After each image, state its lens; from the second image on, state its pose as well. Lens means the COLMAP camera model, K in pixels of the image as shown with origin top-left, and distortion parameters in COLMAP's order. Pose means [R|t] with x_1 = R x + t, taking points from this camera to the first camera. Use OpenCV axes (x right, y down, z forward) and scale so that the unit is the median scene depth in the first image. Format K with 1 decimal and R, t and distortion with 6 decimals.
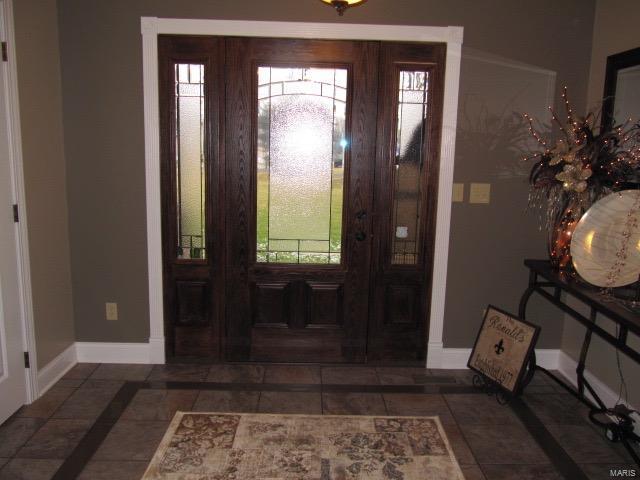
lens RADIAL K [[529.6, 0, 312.1], [0, 529.6, 240.1], [0, 0, 1]] dist [-0.026322, 0.006805]
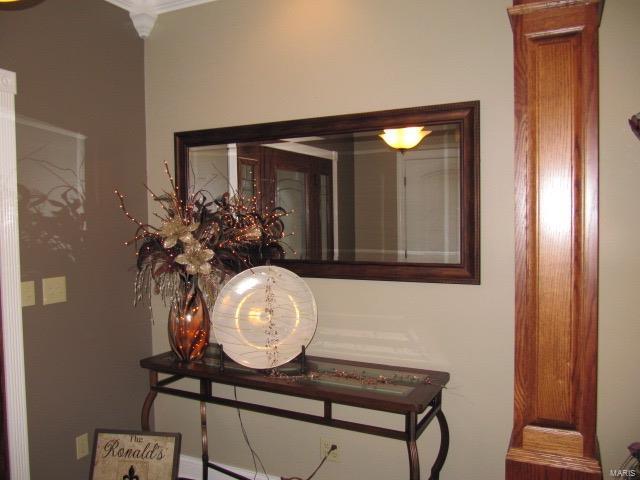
lens RADIAL K [[529.6, 0, 312.1], [0, 529.6, 240.1], [0, 0, 1]] dist [-0.026322, 0.006805]
pose [[0.452832, -0.071994, 0.888684, -0.203695], [0.180824, 0.983436, -0.012470, -0.091292], [-0.873067, 0.166342, 0.458350, 0.345176]]
